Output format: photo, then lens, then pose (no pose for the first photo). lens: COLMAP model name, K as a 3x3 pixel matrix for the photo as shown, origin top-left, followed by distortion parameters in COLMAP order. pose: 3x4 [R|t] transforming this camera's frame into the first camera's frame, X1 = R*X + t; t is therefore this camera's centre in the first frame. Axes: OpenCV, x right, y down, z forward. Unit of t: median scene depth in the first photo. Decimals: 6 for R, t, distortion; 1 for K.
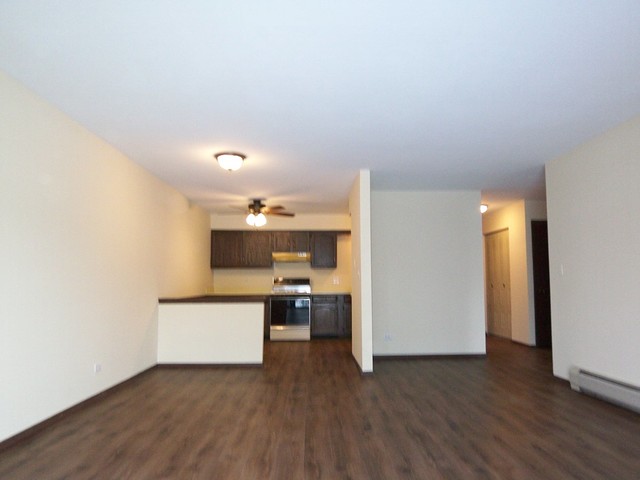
lens RADIAL K [[432.3, 0, 324.8], [0, 432.3, 247.3], [0, 0, 1]] dist [-0.009673, -0.045451]
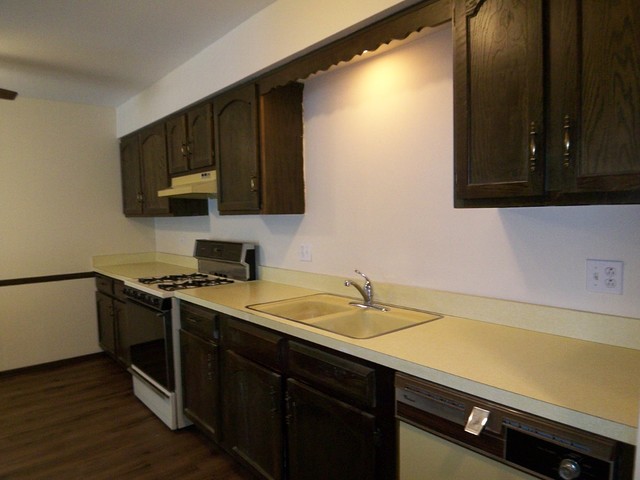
lens RADIAL K [[432.3, 0, 324.8], [0, 432.3, 247.3], [0, 0, 1]] dist [-0.009673, -0.045451]
pose [[0.652271, 0.050546, -0.756299, 0.581715], [0.080066, 0.987598, 0.135058, 0.070396], [0.753746, -0.148648, 0.640134, 1.761143]]
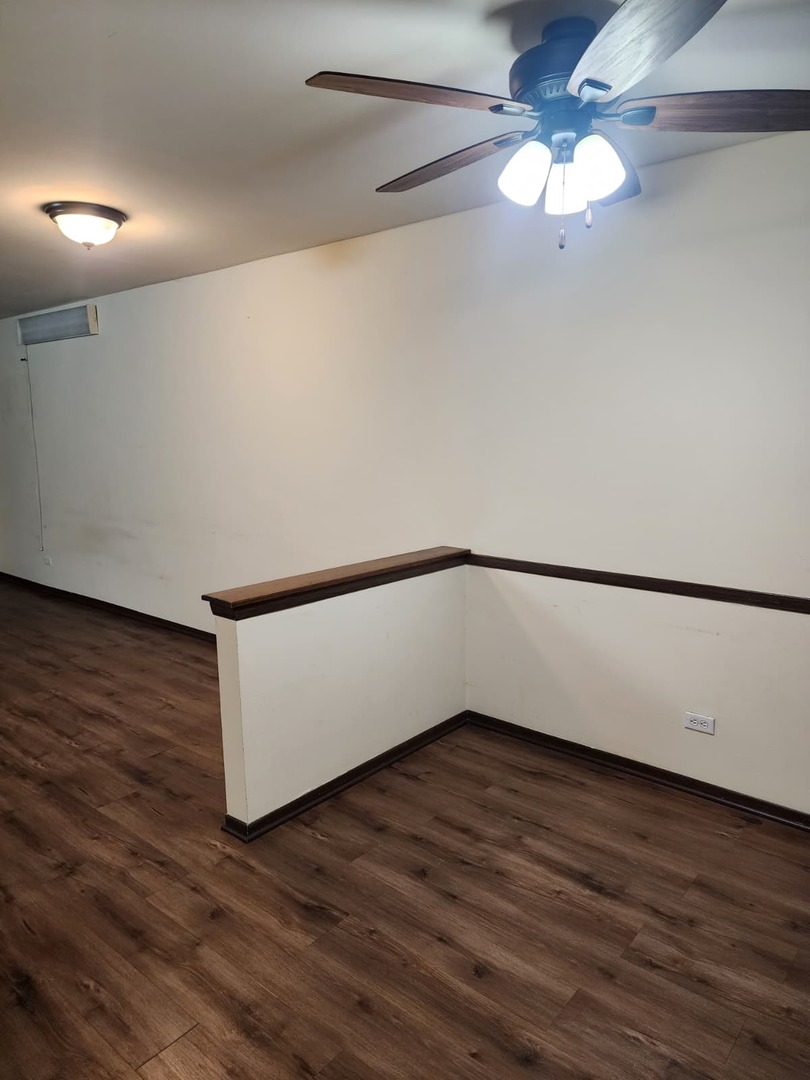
lens RADIAL K [[721.3, 0, 403.9], [0, 721.3, 523.7], [0, 0, 1]] dist [0.021380, -0.004410]
pose [[-0.666219, 0.112406, -0.737236, 0.151178], [0.074439, 0.993662, 0.084235, 0.057566], [0.742032, 0.001240, -0.670363, 1.927099]]
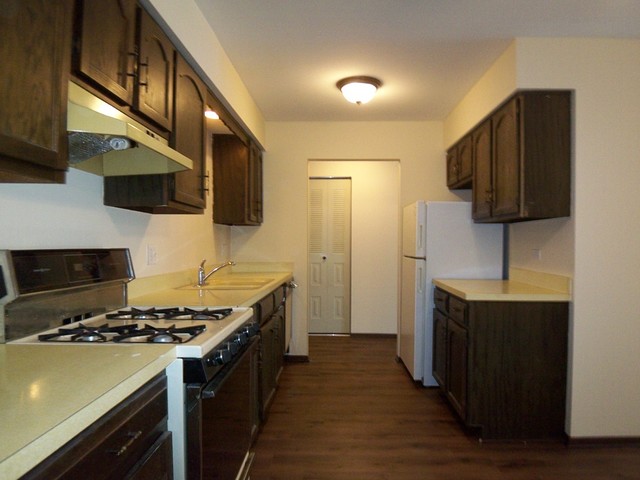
lens RADIAL K [[432.3, 0, 324.8], [0, 432.3, 247.3], [0, 0, 1]] dist [-0.009673, -0.045451]
pose [[0.043794, -0.000685, 0.999040, -0.544886], [-0.088022, 0.996108, 0.004542, 0.129585], [-0.995155, -0.088137, 0.043563, 1.886452]]
